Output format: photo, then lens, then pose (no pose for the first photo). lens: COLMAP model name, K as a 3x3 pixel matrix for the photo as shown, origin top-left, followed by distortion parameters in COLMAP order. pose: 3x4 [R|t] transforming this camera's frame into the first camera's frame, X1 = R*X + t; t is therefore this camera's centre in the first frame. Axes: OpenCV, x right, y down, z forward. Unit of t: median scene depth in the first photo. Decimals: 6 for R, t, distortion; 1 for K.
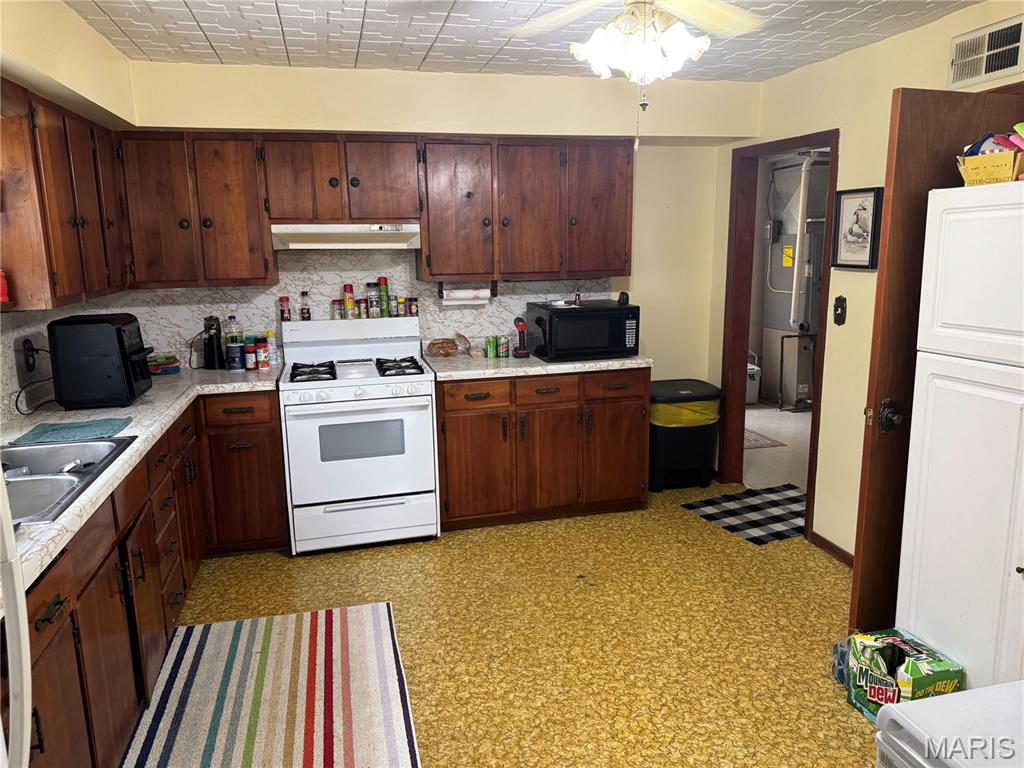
lens RADIAL K [[731.7, 0, 512.0], [0, 731.7, 384.0], [0, 0, 1]] dist [0.089939, -0.133353]
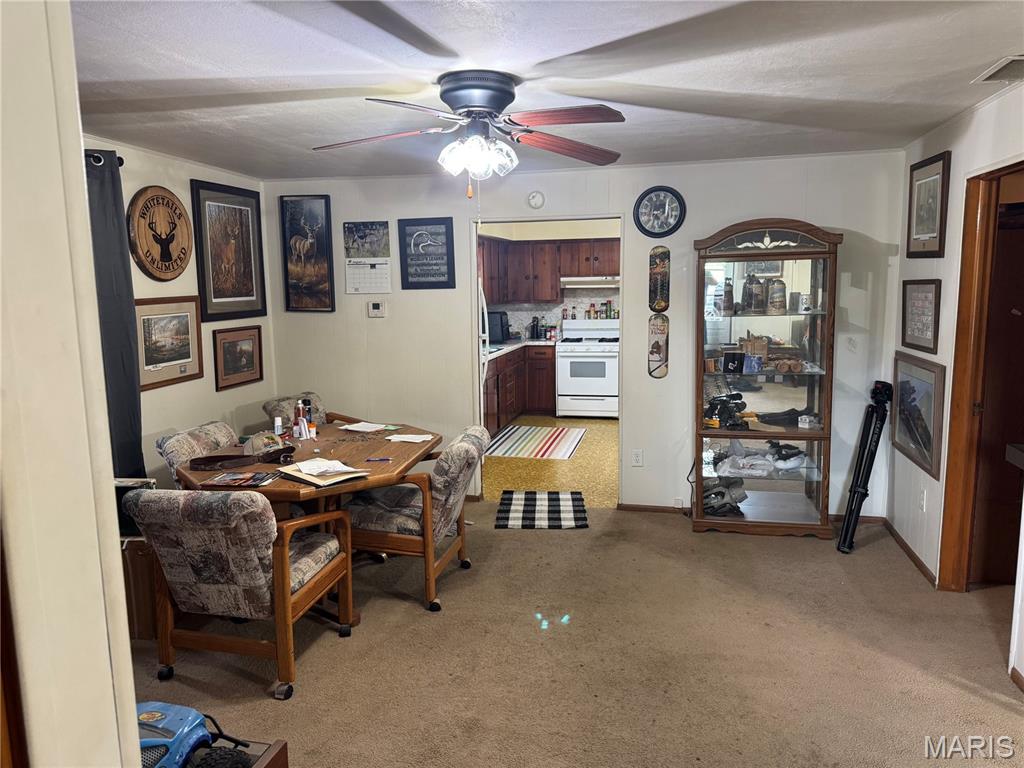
lens RADIAL K [[716.3, 0, 525.9], [0, 716.3, 380.1], [0, 0, 1]] dist [0.093062, -0.147646]
pose [[0.903044, 0.063016, -0.424900, 0.562354], [-0.086730, 0.995556, -0.036679, 0.202322], [0.420700, 0.069974, 0.904497, -1.084963]]
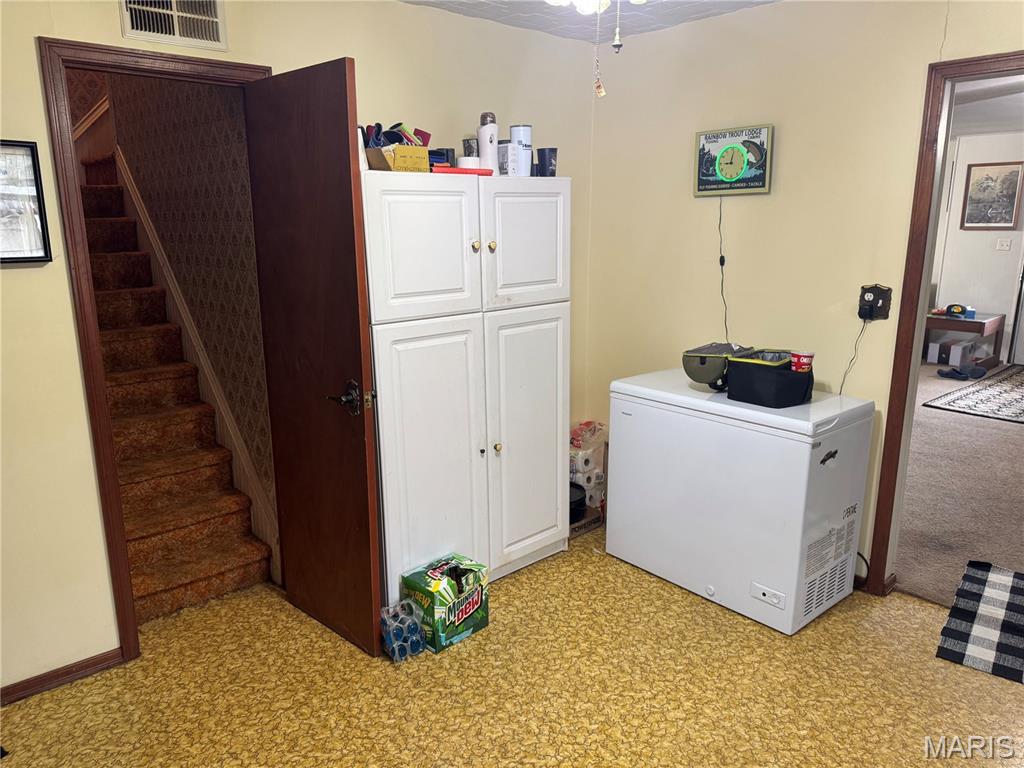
lens RADIAL K [[716.3, 0, 512.0], [0, 716.3, 384.0], [0, 0, 1]] dist [0.007024, -0.001310]
pose [[-0.477100, -0.176380, 0.860968, -0.303618], [0.177898, 0.939991, 0.291151, -0.156947], [-0.860655, 0.292073, -0.417092, 0.882944]]
